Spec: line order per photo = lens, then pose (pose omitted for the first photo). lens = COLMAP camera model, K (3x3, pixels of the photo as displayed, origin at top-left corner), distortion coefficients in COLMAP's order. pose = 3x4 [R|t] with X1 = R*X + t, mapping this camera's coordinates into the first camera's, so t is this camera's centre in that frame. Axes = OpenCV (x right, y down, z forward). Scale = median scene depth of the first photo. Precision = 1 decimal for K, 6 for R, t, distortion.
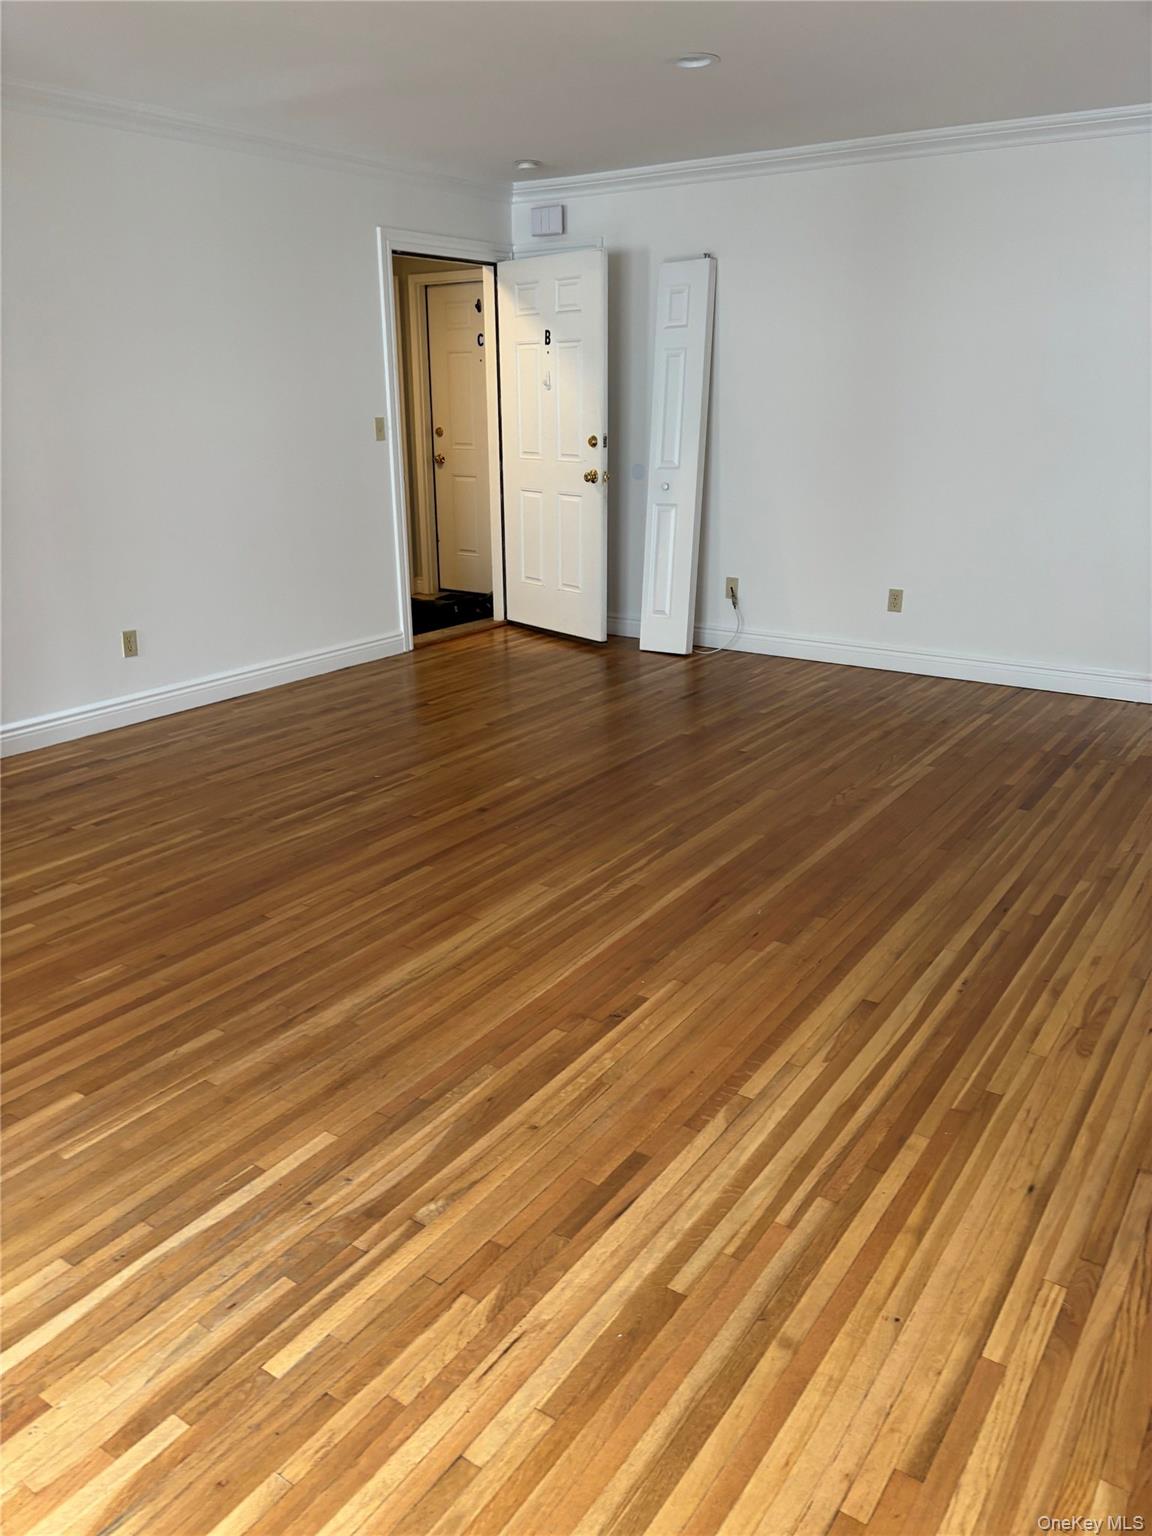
lens RADIAL K [[1168.1, 0, 575.5], [0, 1168.1, 768.6], [0, 0, 1]] dist [0.034237, 0.001639]
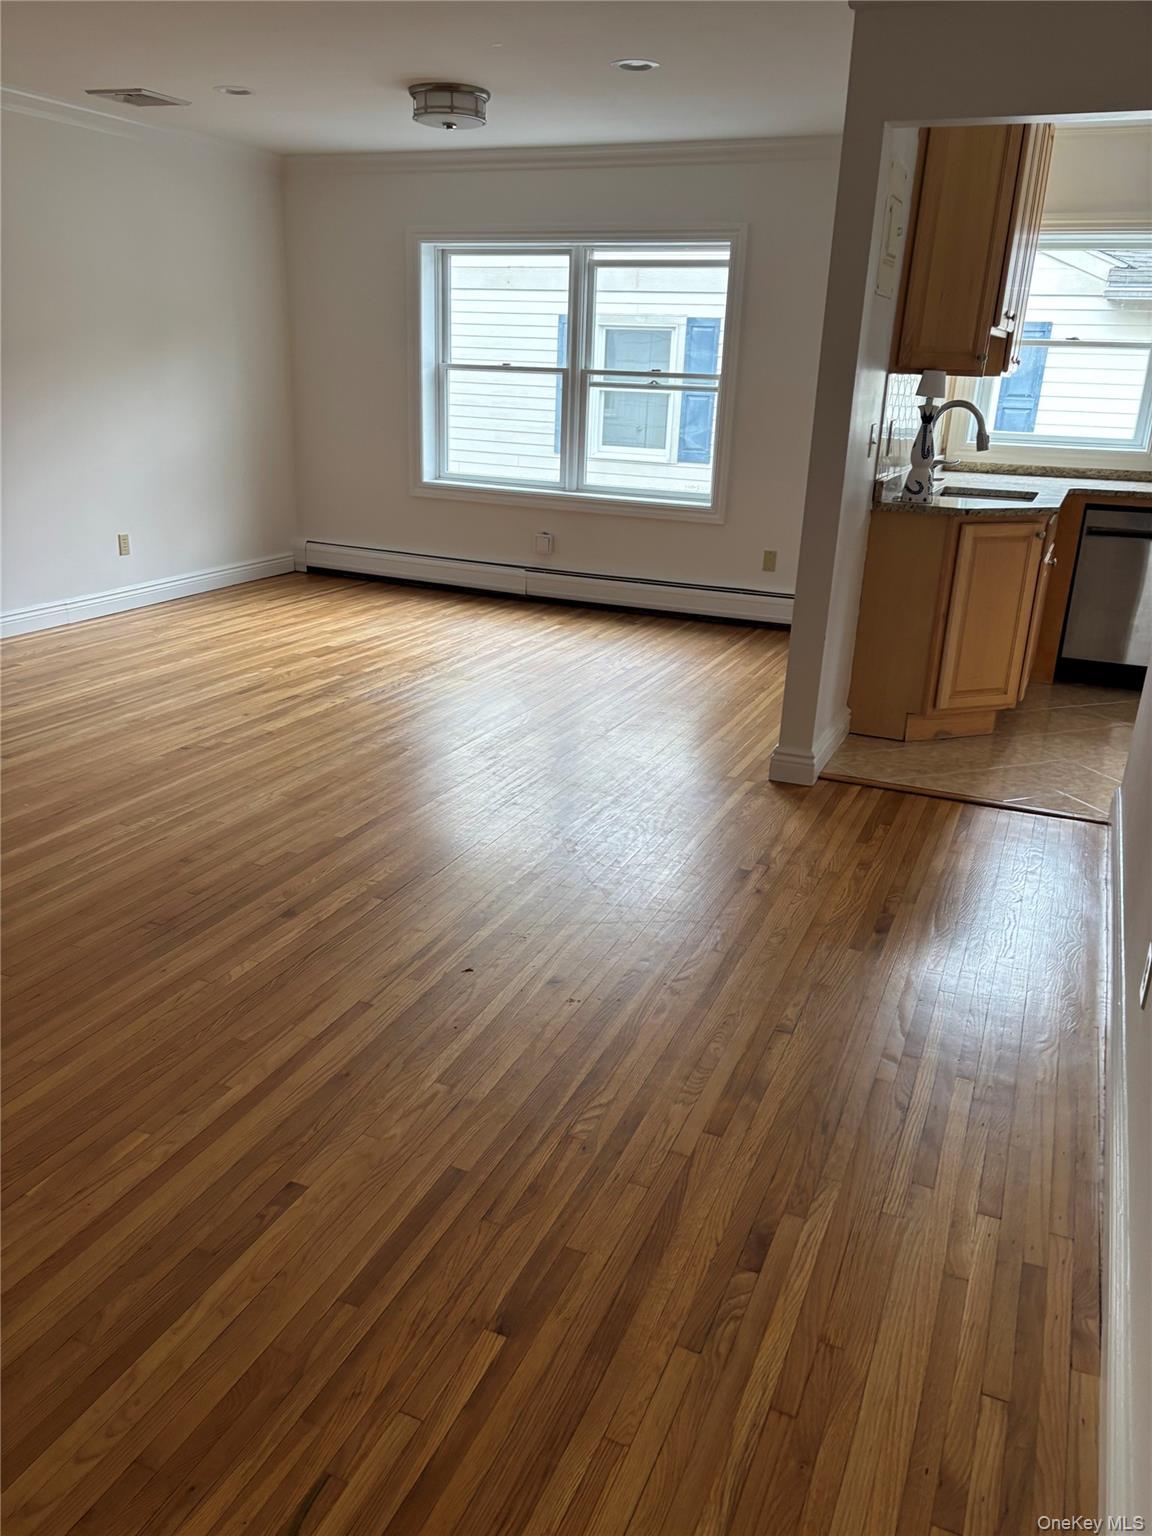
lens RADIAL K [[1168.1, 0, 574.2], [0, 1168.1, 766.4], [0, 0, 1]] dist [0.034237, 0.001639]
pose [[-0.981783, 0.024302, -0.188444, -0.178072], [-0.094533, 0.797847, 0.595402, -0.747893], [0.164819, 0.602370, -0.781016, 2.320918]]
